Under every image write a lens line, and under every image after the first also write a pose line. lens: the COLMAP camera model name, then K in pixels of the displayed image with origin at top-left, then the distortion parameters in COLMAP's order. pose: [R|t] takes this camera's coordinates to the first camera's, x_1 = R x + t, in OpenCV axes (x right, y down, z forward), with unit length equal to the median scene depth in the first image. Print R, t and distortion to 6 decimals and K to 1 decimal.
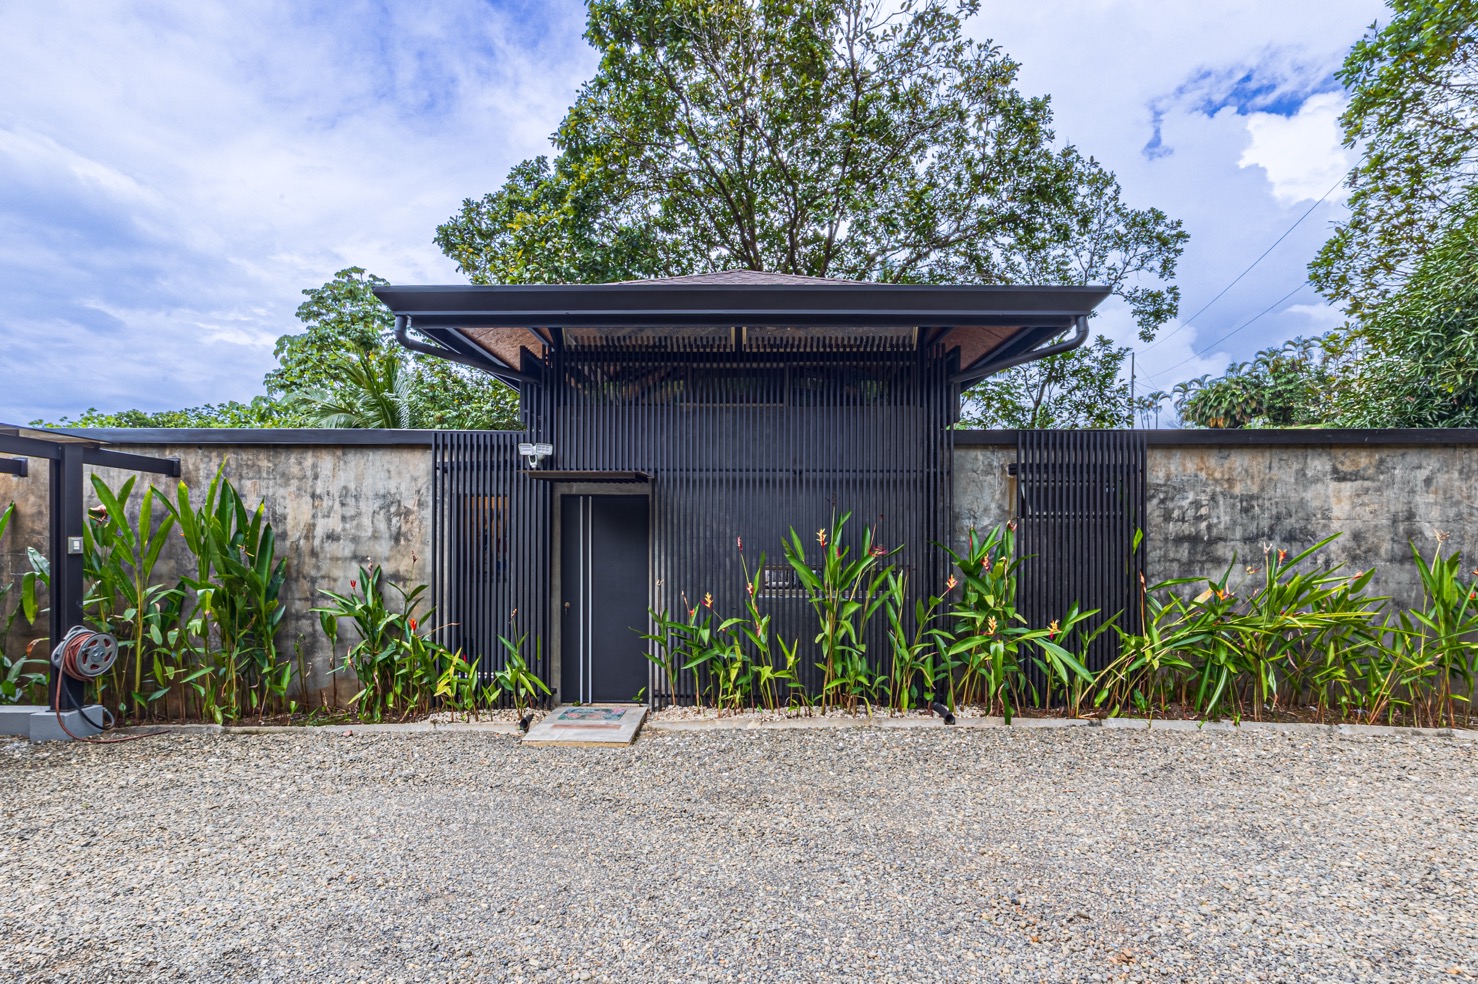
lens RADIAL K [[570.0, 0, 739.9], [0, 570.0, 519.6], [0, 0, 1]] dist [-0.001582, -0.000132]
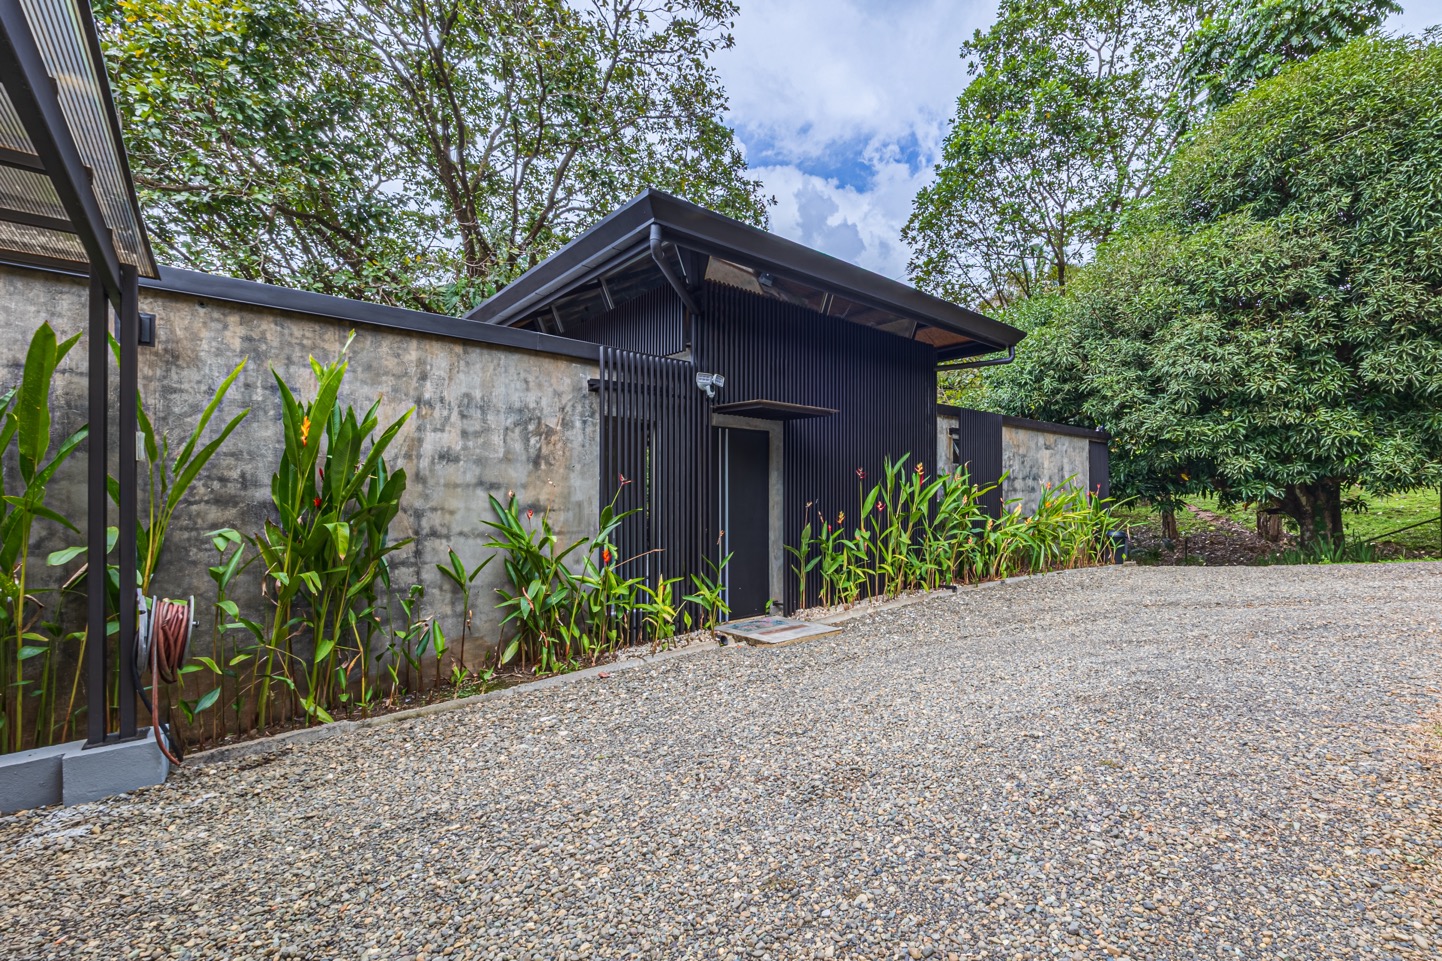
lens RADIAL K [[598.7, 0, 721.0], [0, 598.7, 480.5], [0, 0, 1]] dist [0.001077, 0.000035]
pose [[0.761218, 0.016960, 0.648274, -0.968143], [-0.012829, 0.999856, -0.011094, 0.067160], [-0.648369, 0.000128, 0.761326, 0.143397]]
